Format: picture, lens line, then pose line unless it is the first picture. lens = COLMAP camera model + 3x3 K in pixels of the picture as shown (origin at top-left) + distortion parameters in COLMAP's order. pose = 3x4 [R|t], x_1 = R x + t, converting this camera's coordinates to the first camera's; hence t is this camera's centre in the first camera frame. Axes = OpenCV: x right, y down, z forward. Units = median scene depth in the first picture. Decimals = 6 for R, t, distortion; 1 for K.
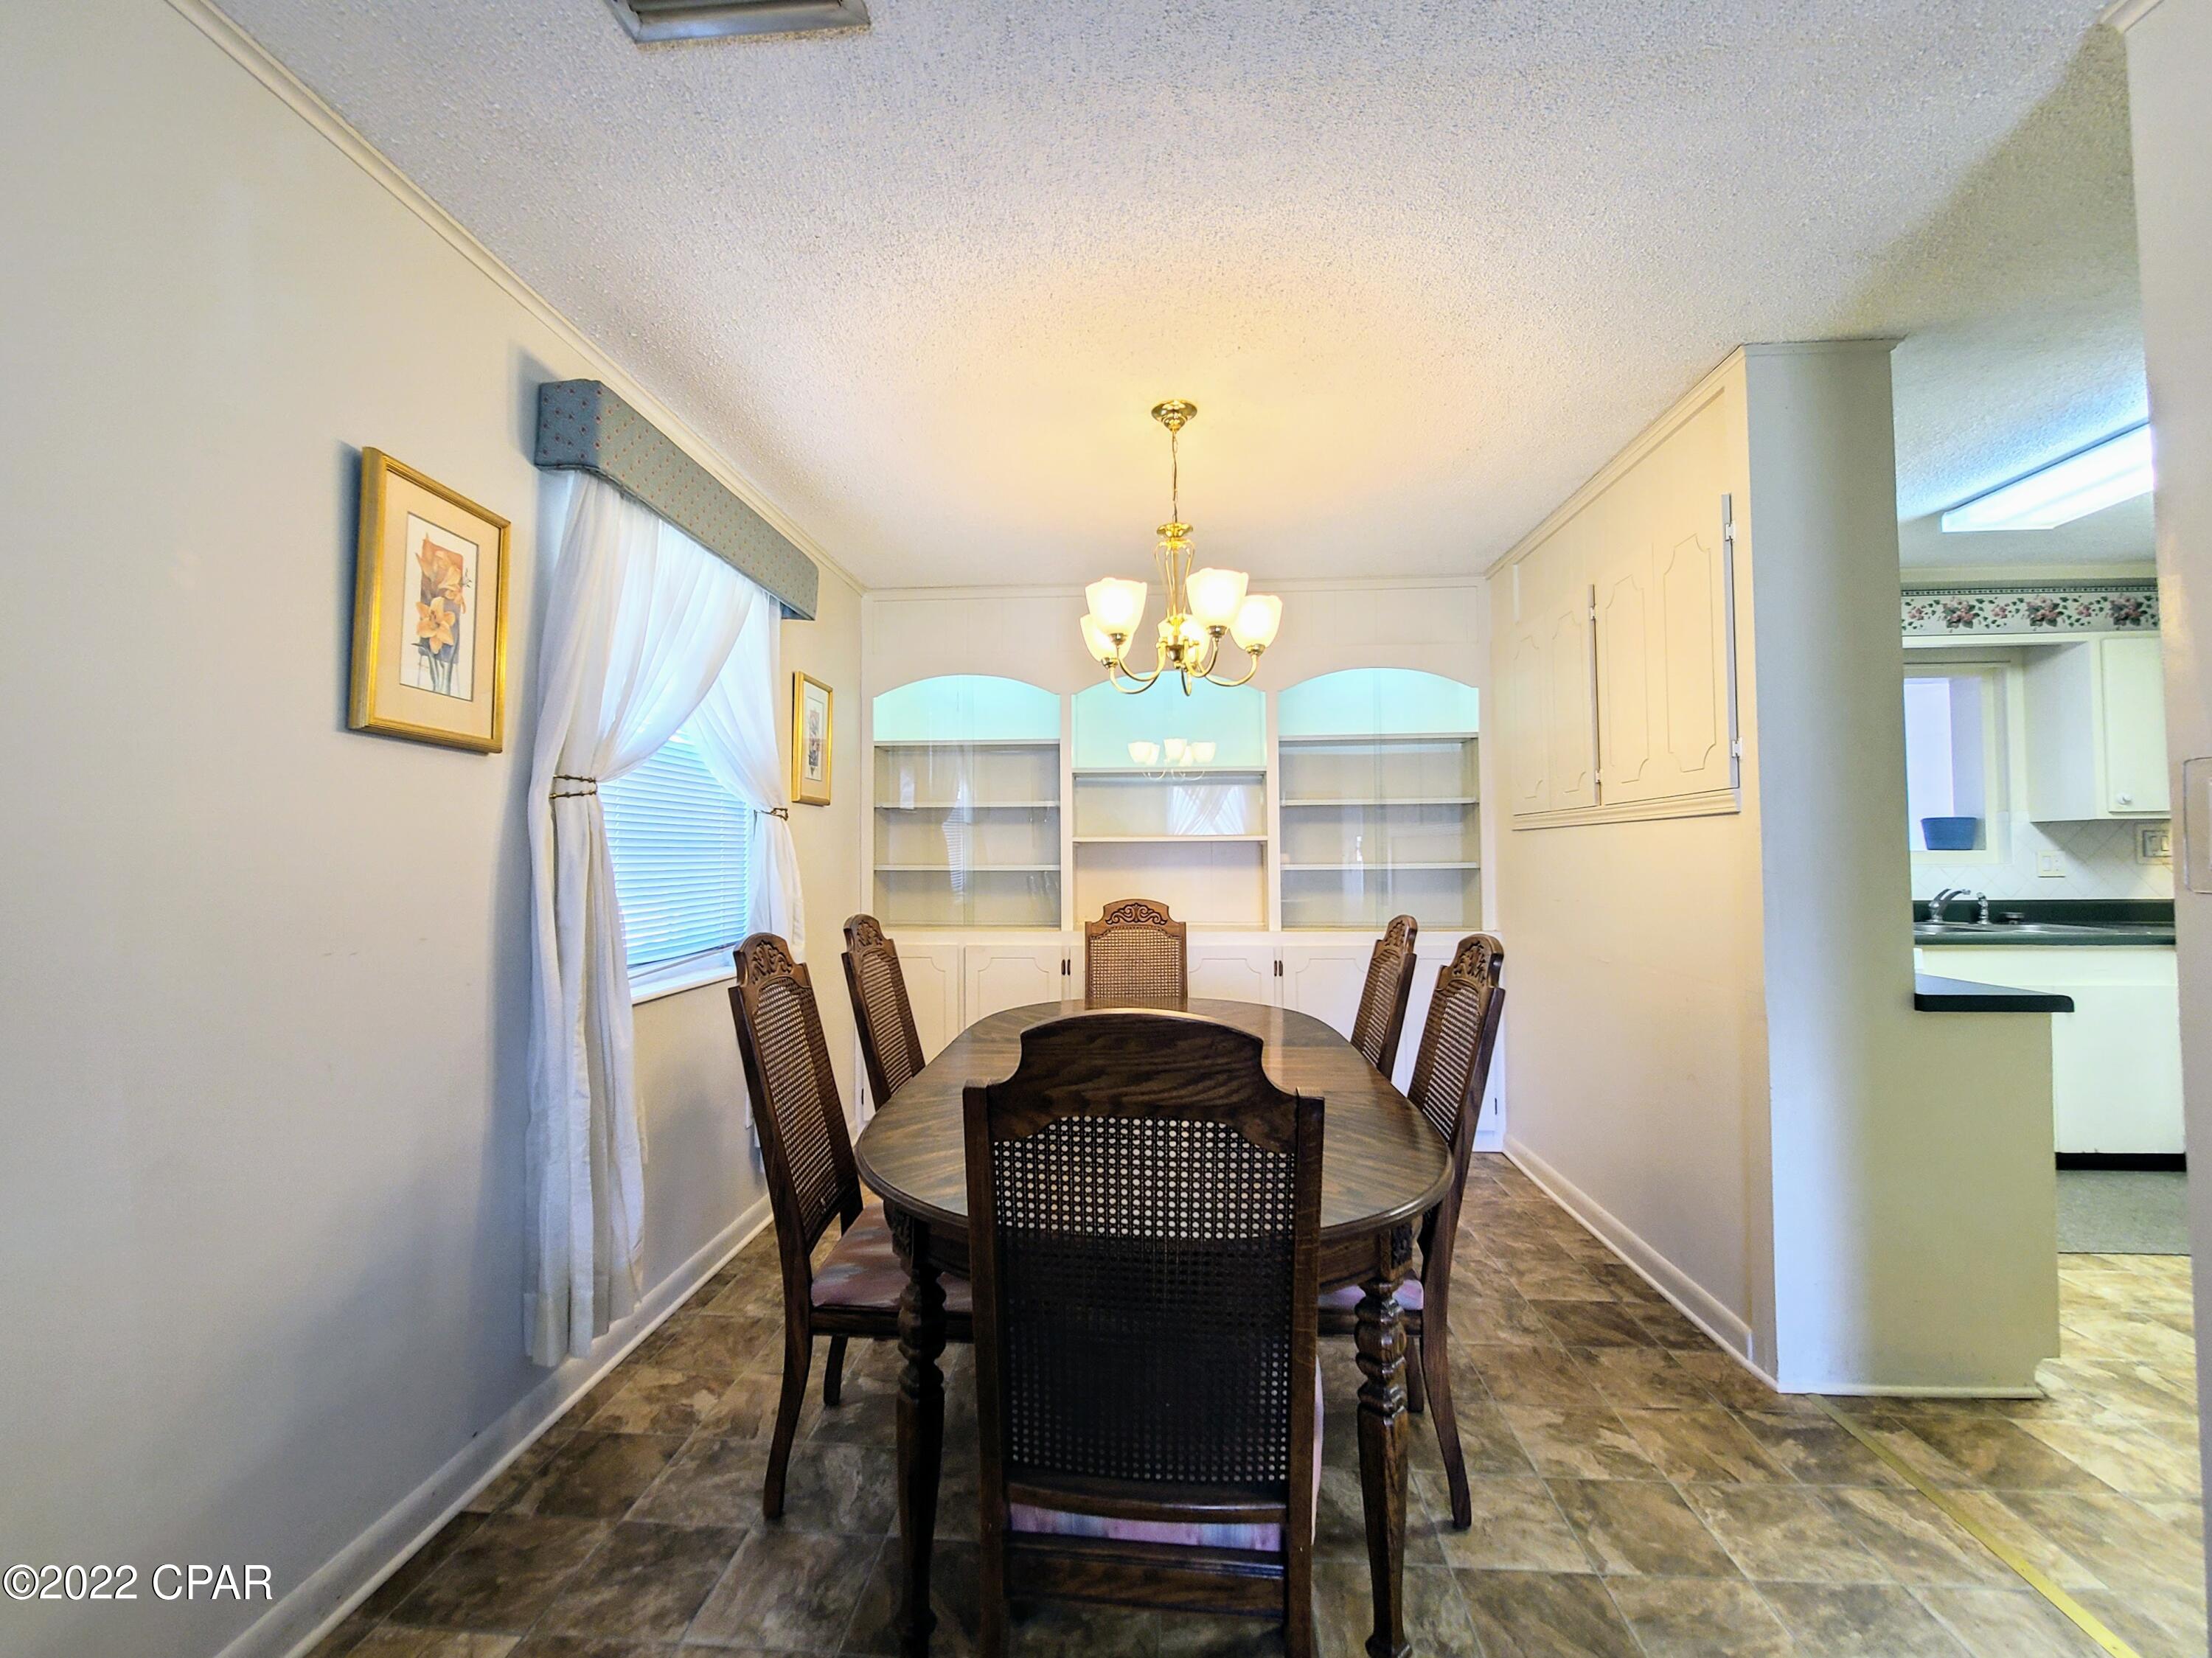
lens RADIAL K [[909.0, 0, 1103.0], [0, 909.0, 834.5], [0, 0, 1]] dist [-0.001448, -0.000120]
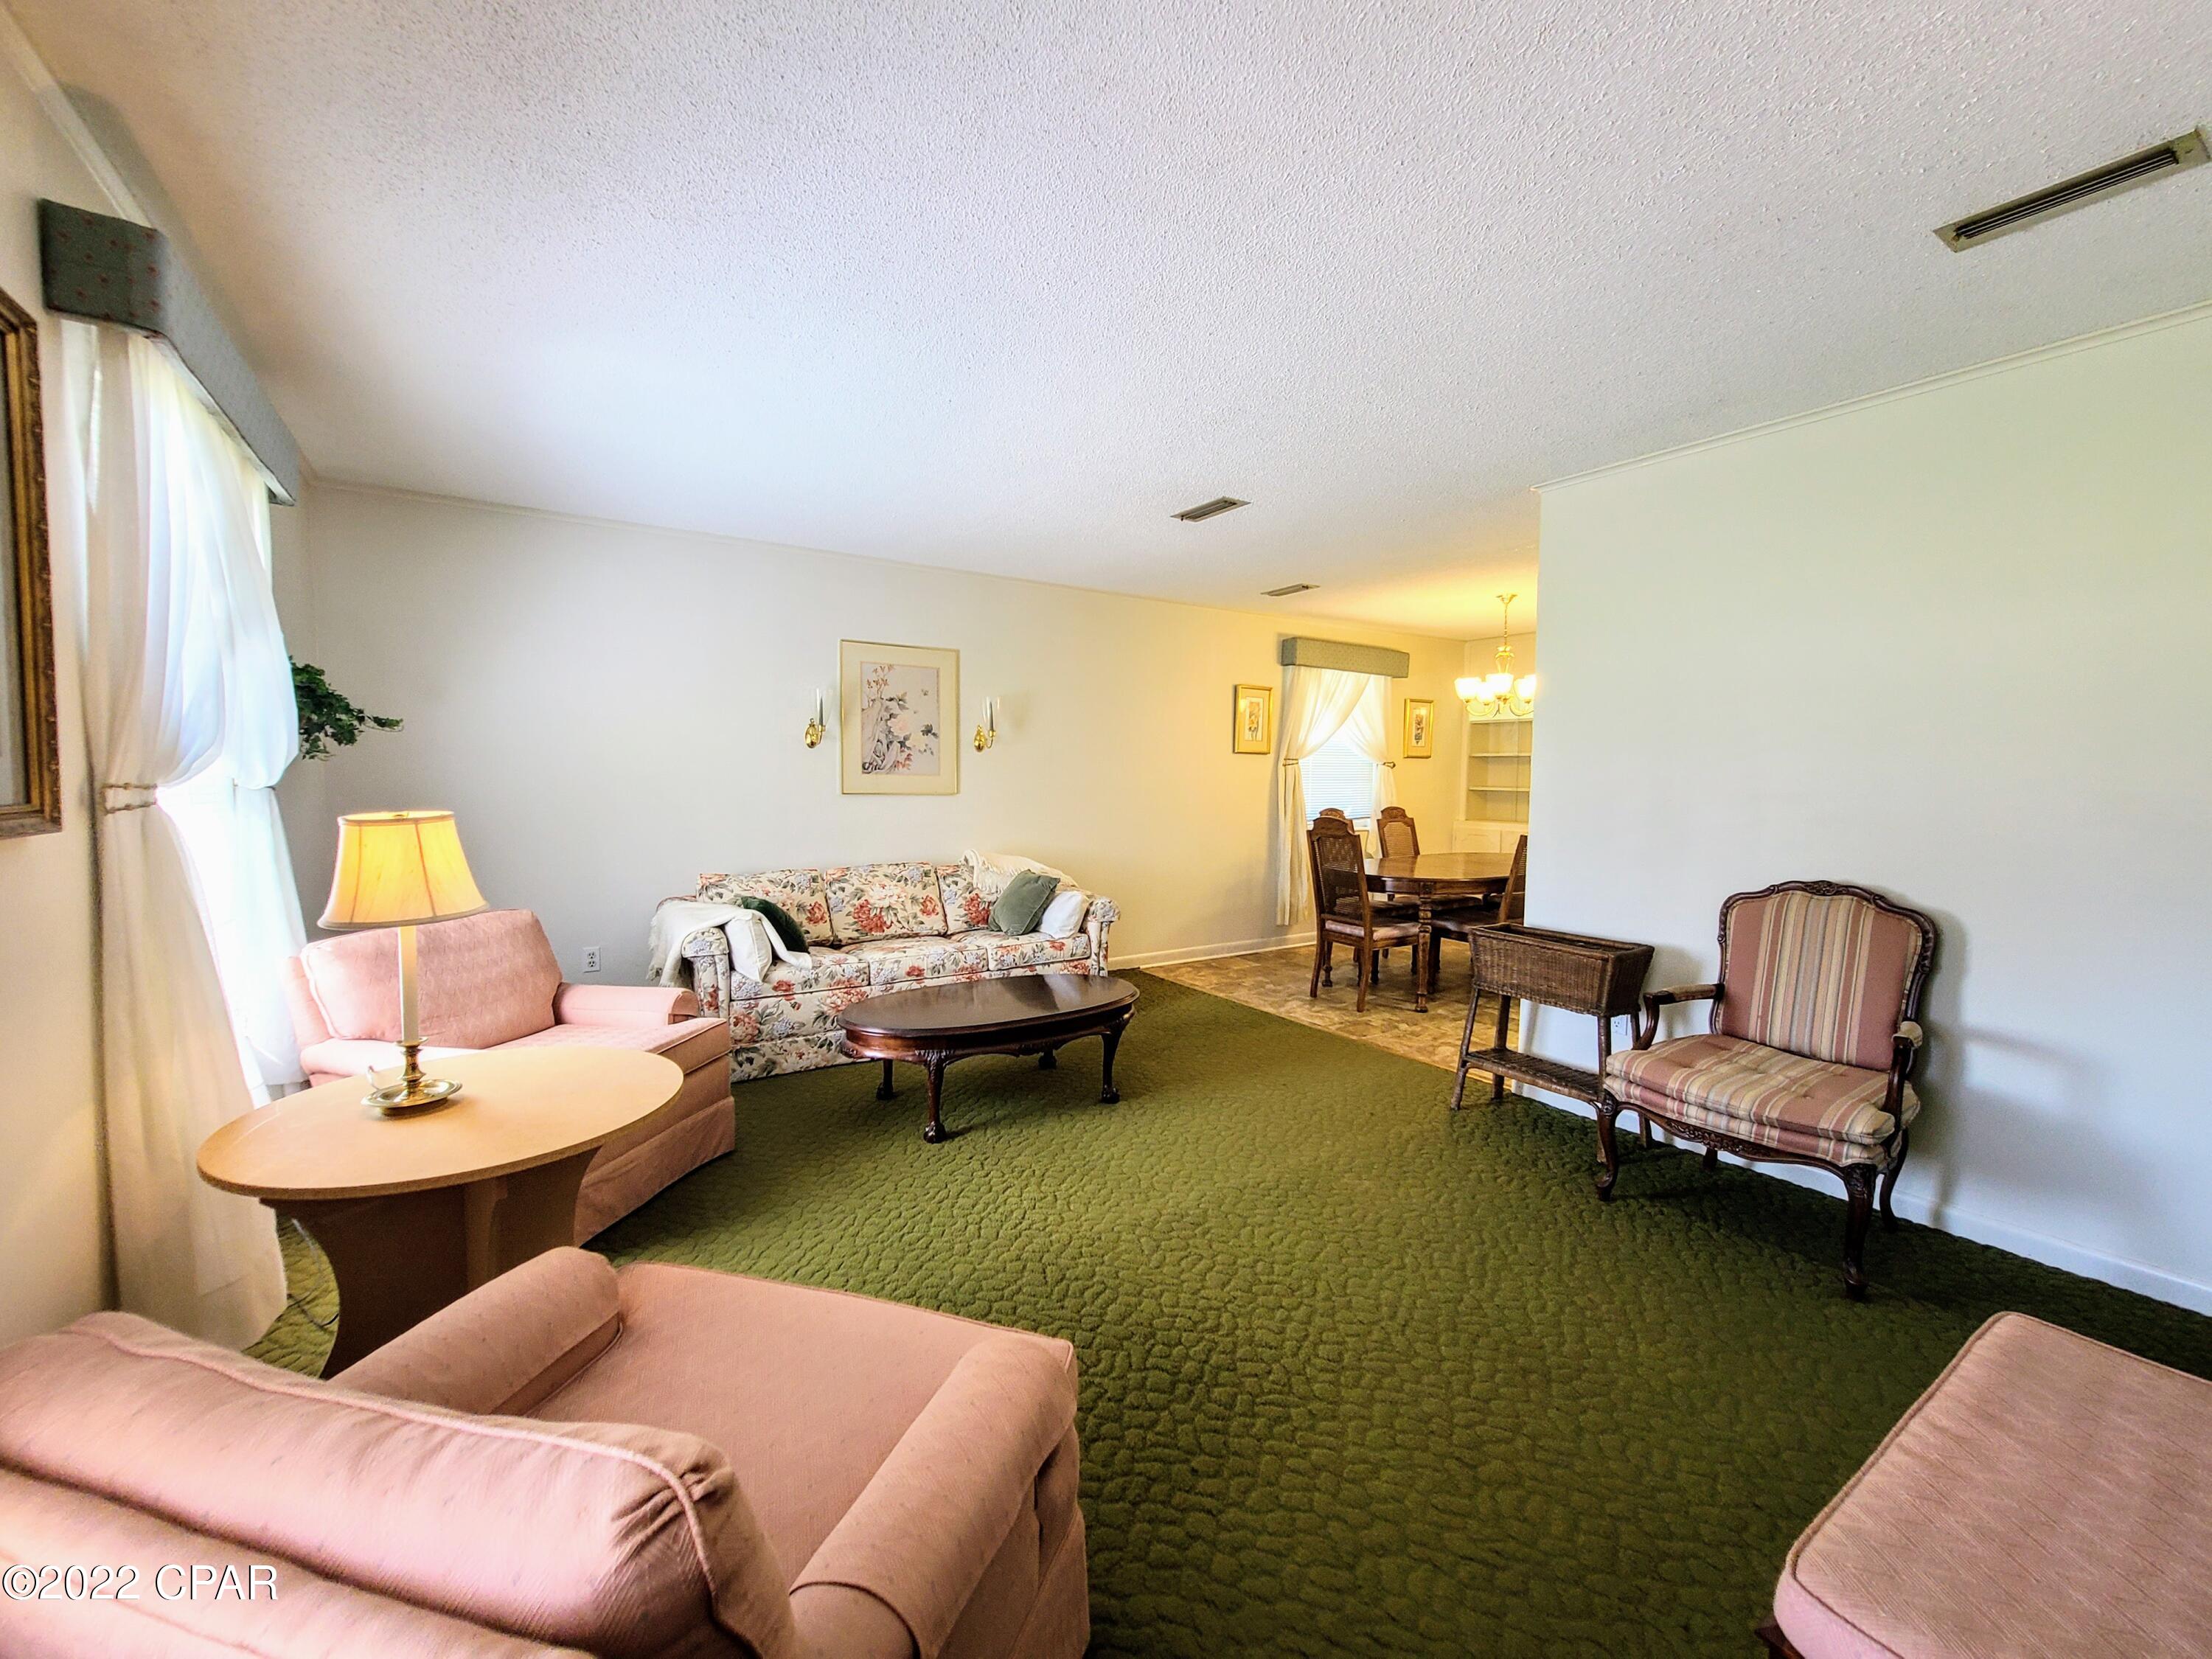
lens RADIAL K [[915.8, 0, 1098.9], [0, 915.8, 803.8], [0, 0, 1]] dist [-0.000545, -0.000027]
pose [[0.598305, 0.033712, -0.800559, 1.771821], [0.013140, 0.998567, 0.051870, -0.087704], [0.801161, -0.041554, 0.597005, -1.646341]]
